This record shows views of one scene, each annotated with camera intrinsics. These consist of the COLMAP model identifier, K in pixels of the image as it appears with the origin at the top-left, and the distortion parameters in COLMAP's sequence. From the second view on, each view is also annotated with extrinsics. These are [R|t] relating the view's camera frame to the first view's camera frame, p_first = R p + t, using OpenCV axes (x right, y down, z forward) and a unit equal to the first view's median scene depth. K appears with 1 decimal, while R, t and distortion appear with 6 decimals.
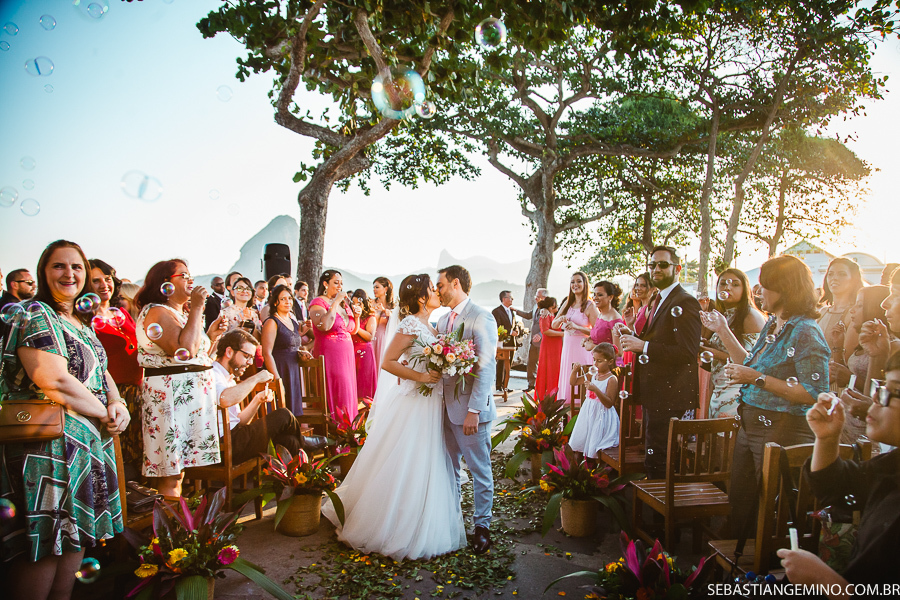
lens RADIAL K [[652.7, 0, 450.0], [0, 652.7, 300.0], [0, 0, 1]] dist [-0.091934, 0.008998]
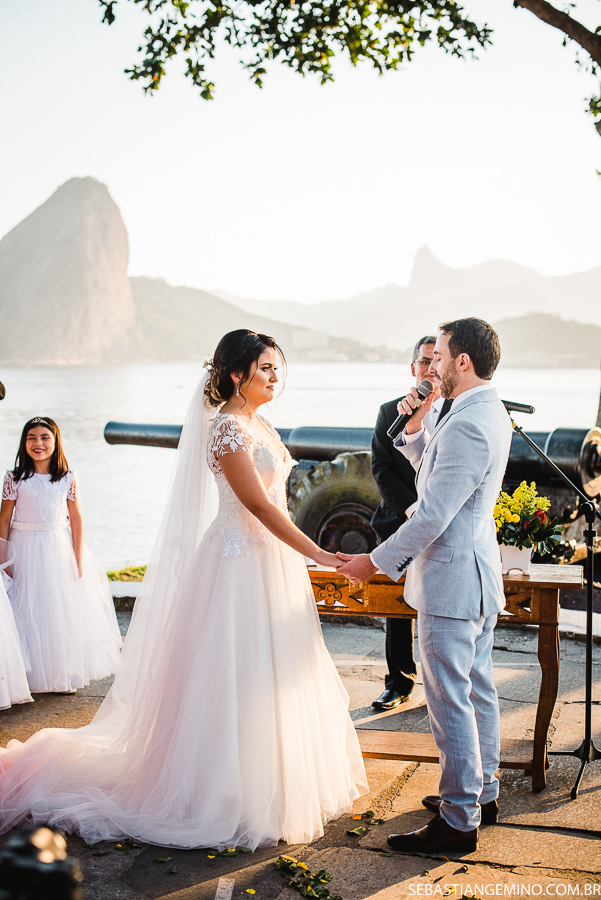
lens RADIAL K [[1270.8, 0, 300.5], [0, 1270.8, 450.0], [0, 0, 1]] dist [-0.111945, 0.007546]
pose [[0.993645, 0.009334, -0.112170, 0.019382], [-0.000950, 0.997216, 0.074562, -0.002498], [0.112554, -0.073982, 0.990888, 0.213014]]
